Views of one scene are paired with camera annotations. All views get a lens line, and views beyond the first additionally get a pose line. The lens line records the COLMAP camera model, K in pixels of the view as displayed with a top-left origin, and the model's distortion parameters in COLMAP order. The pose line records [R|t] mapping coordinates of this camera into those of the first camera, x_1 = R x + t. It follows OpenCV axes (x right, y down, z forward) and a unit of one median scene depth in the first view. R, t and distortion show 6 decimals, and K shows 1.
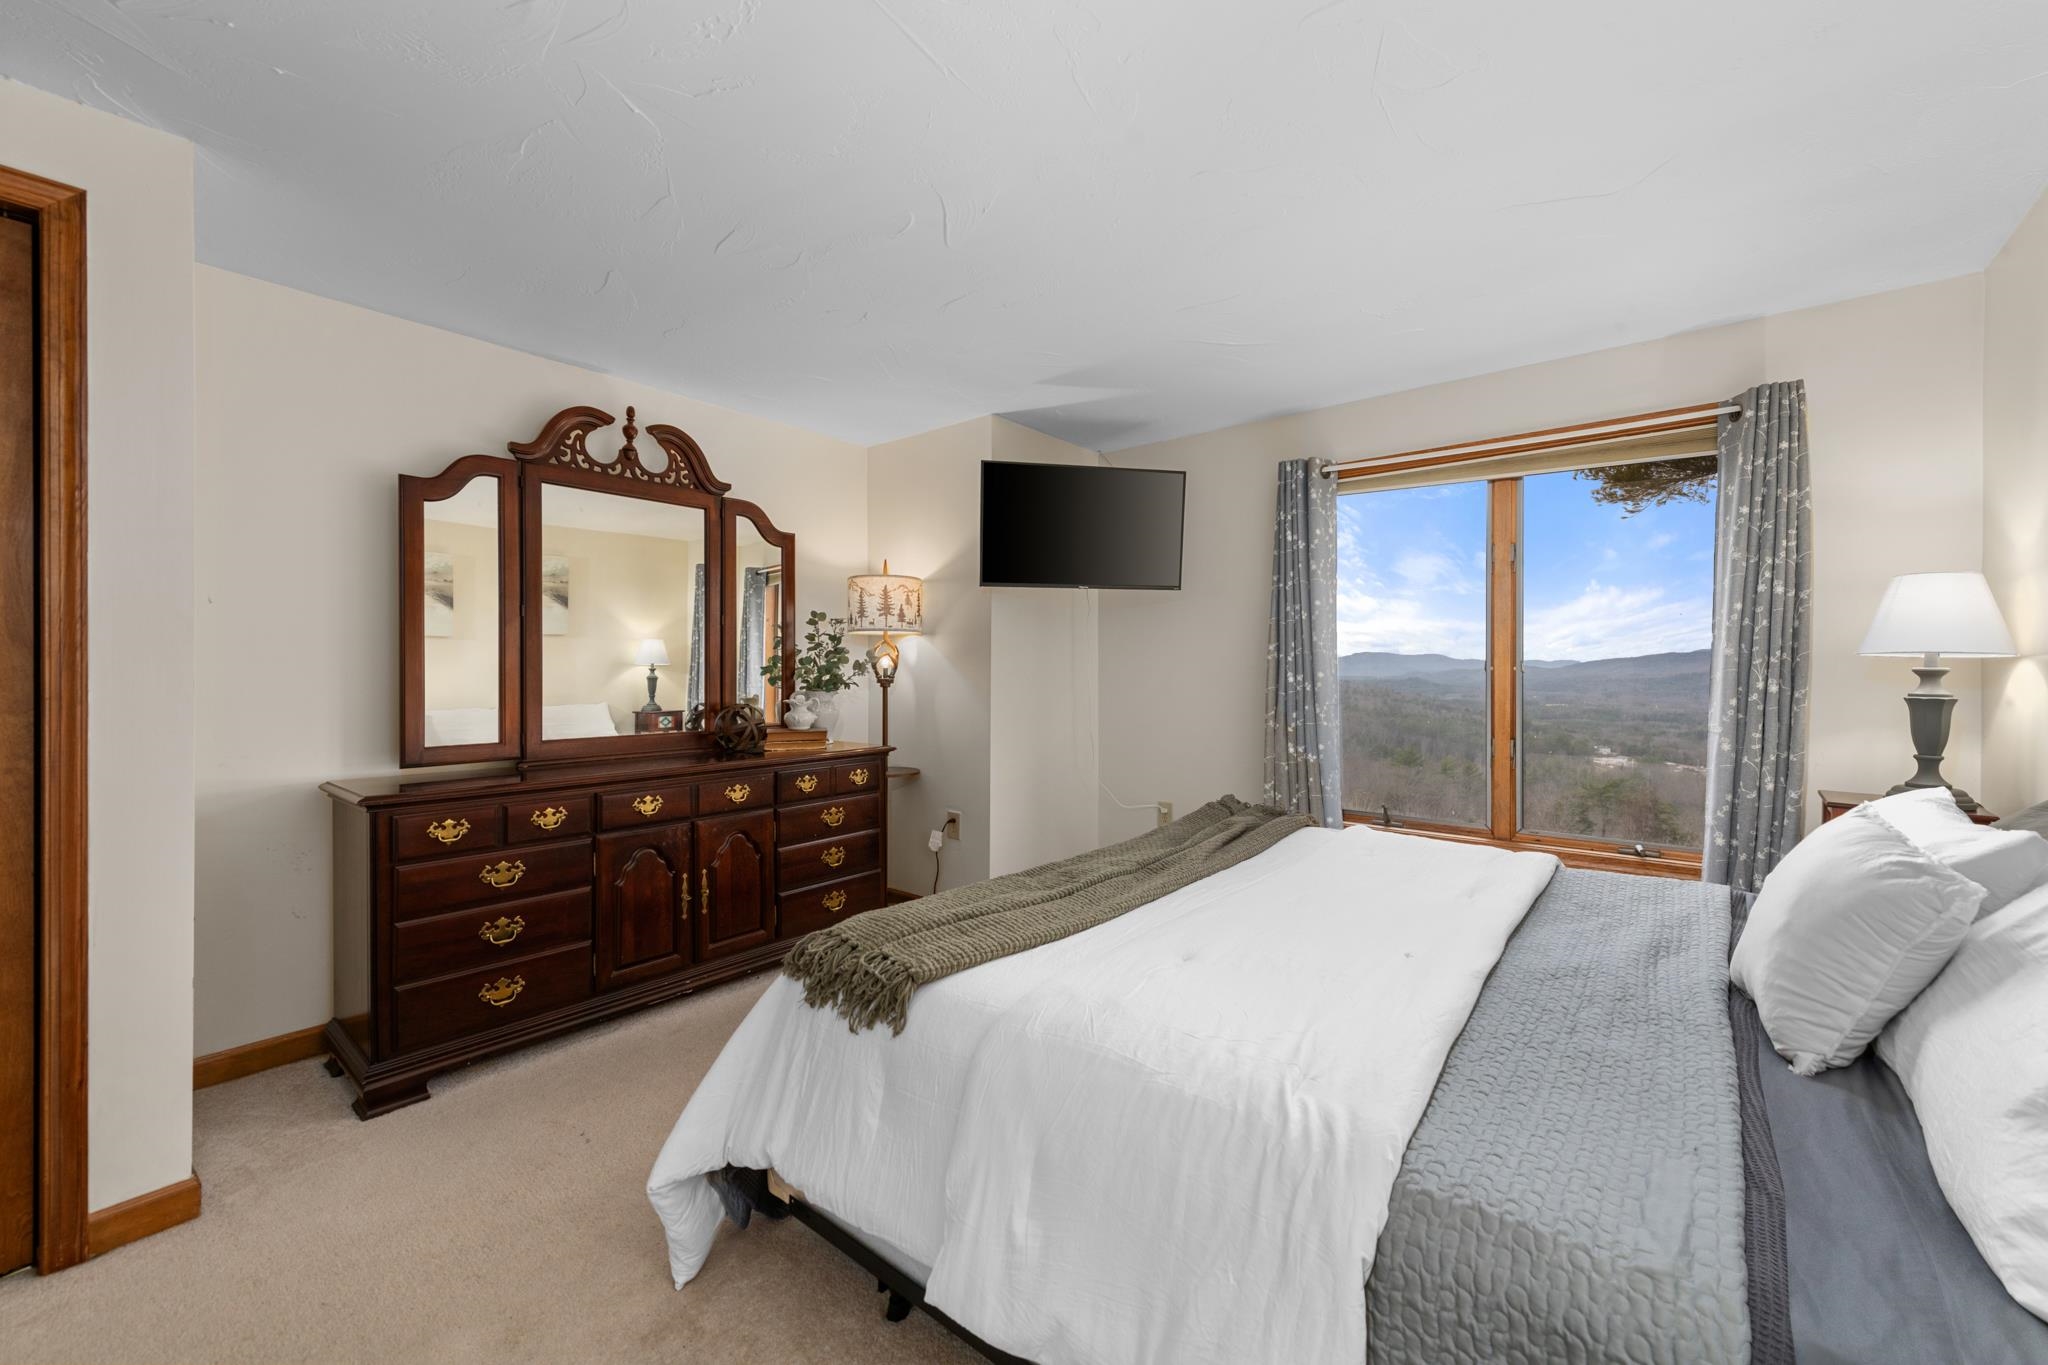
lens RADIAL K [[804.5, 0, 1028.5], [0, 804.5, 672.7], [0, 0, 1]] dist [-0.000916, 0.000135]
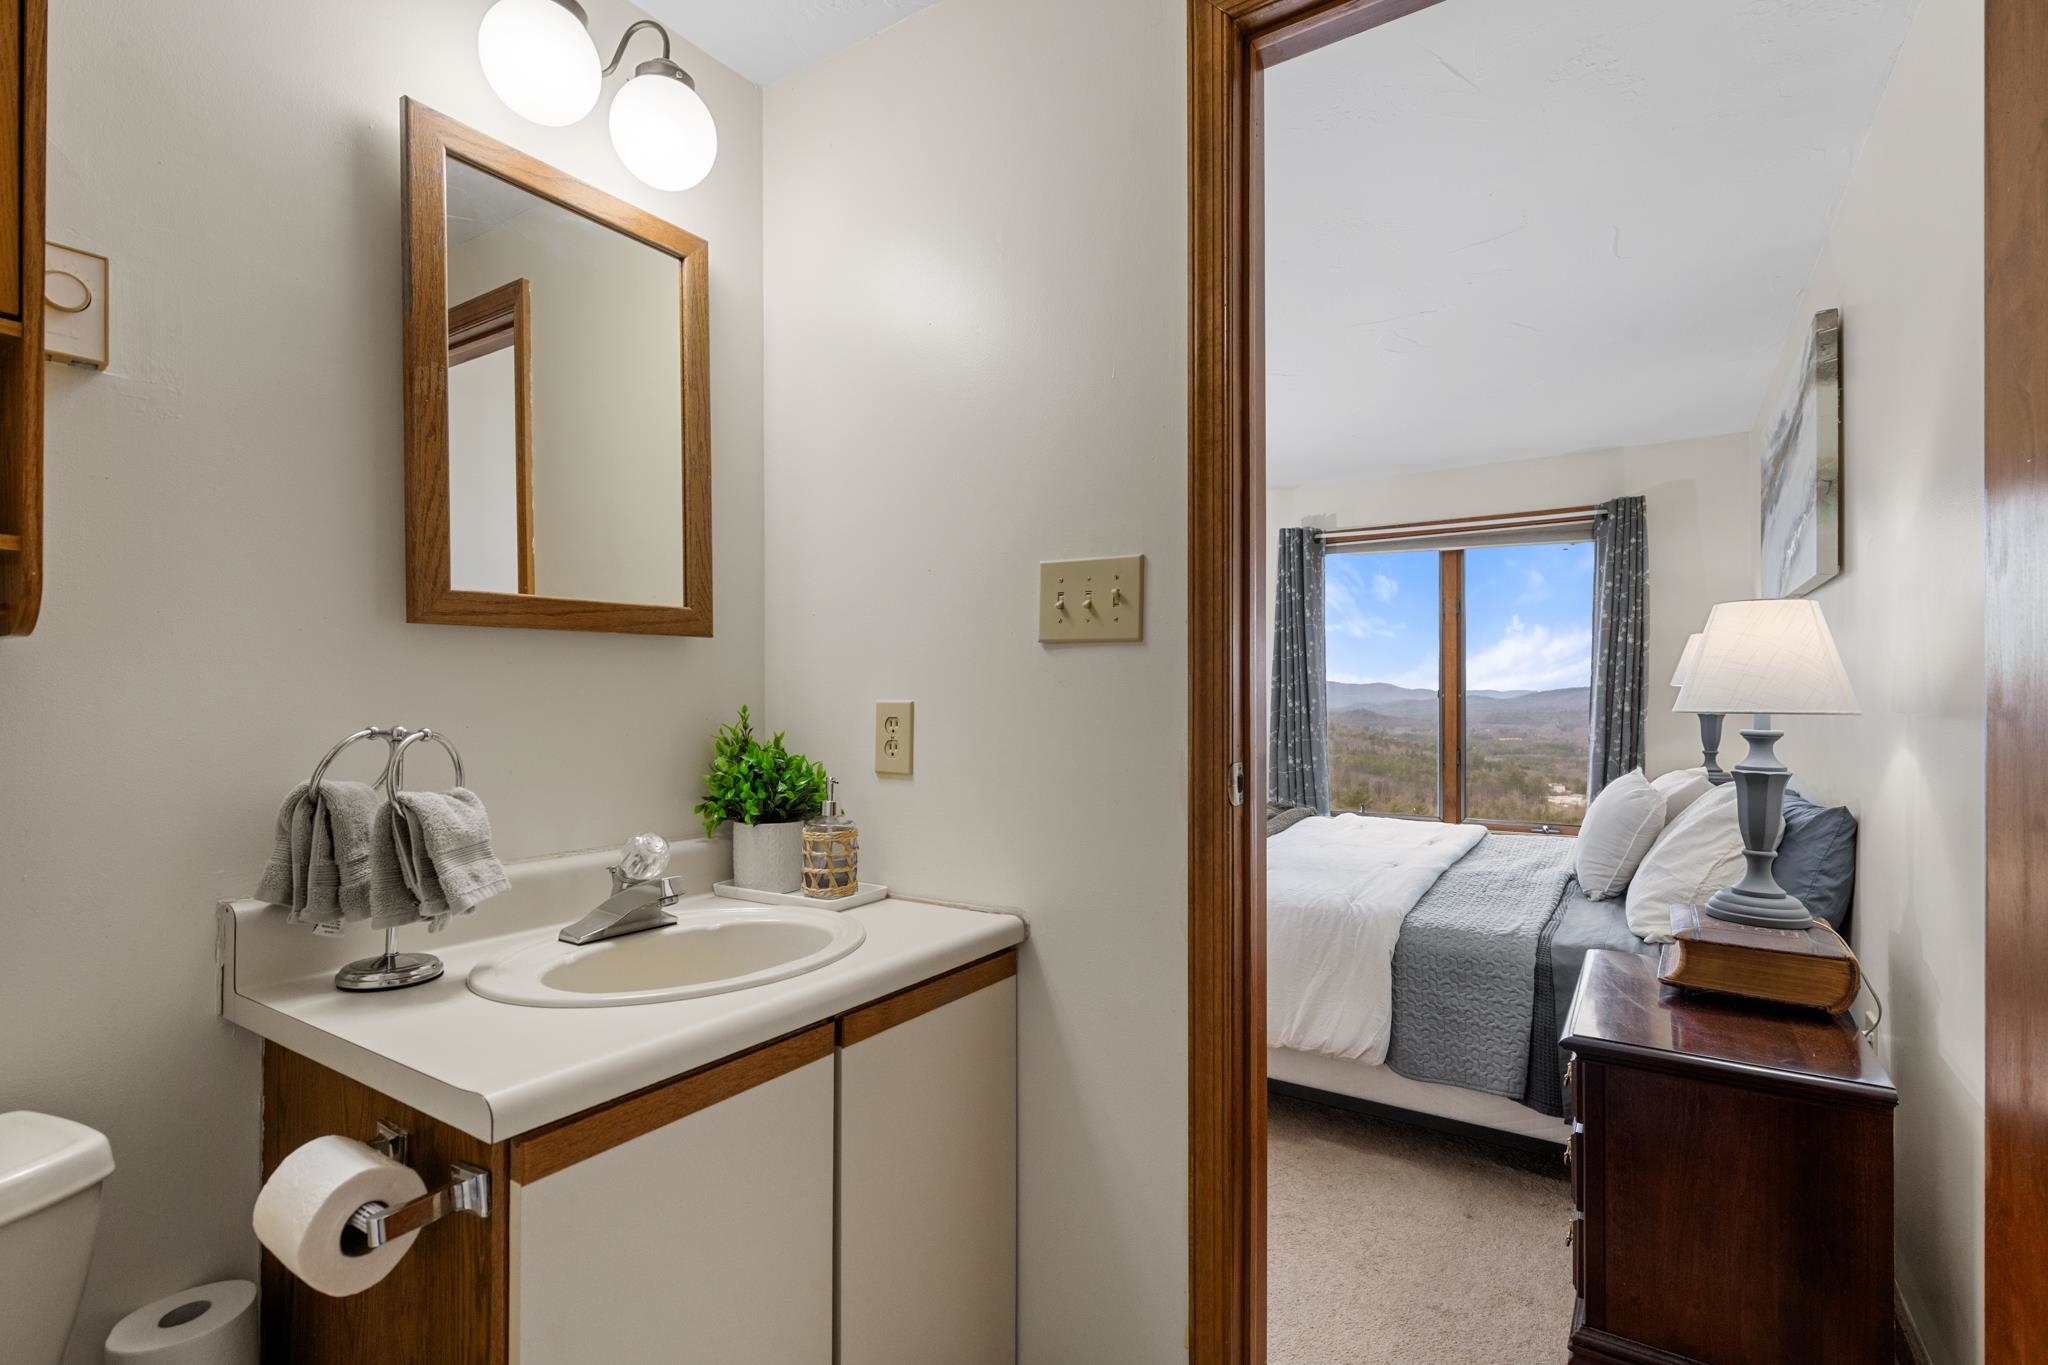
lens RADIAL K [[948.4, 0, 1032.1], [0, 948.4, 699.3], [0, 0, 1]] dist [-0.001540, -0.000137]
pose [[0.993509, -0.000876, 0.113752, -0.316203], [0.001504, 0.999984, -0.005440, 0.009876], [-0.113746, 0.005575, 0.993494, -0.549211]]
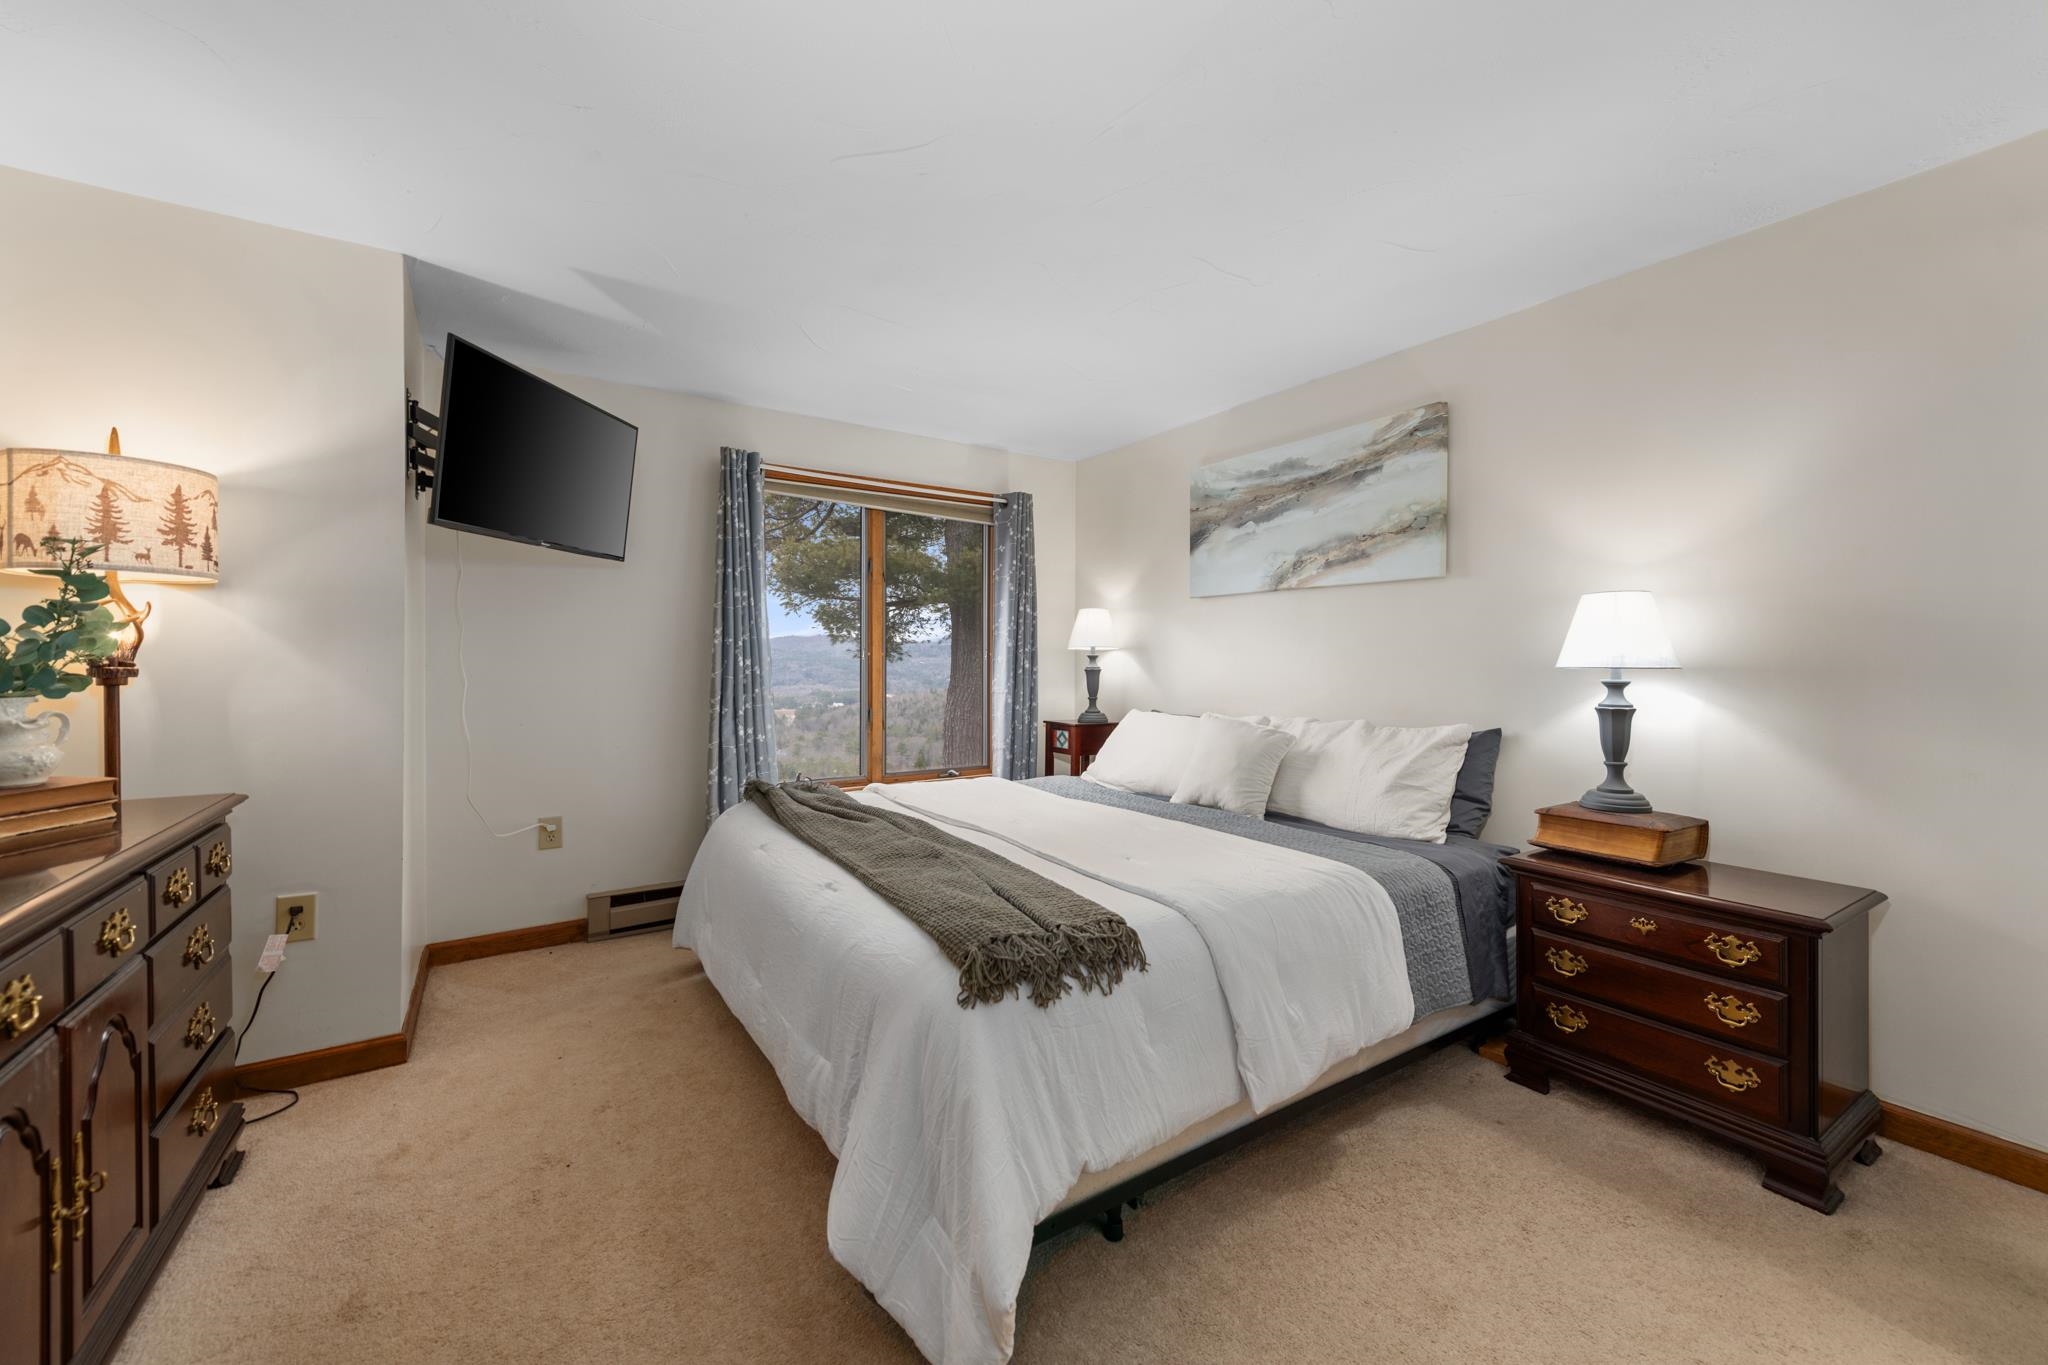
lens RADIAL K [[804.5, 0, 1033.9], [0, 804.5, 669.7], [0, 0, 1]] dist [-0.000916, 0.000135]
pose [[0.272361, -0.013713, 0.962097, -0.750559], [0.002750, 0.999905, 0.013473, 0.004294], [-0.962191, -0.001023, 0.272373, 0.484442]]
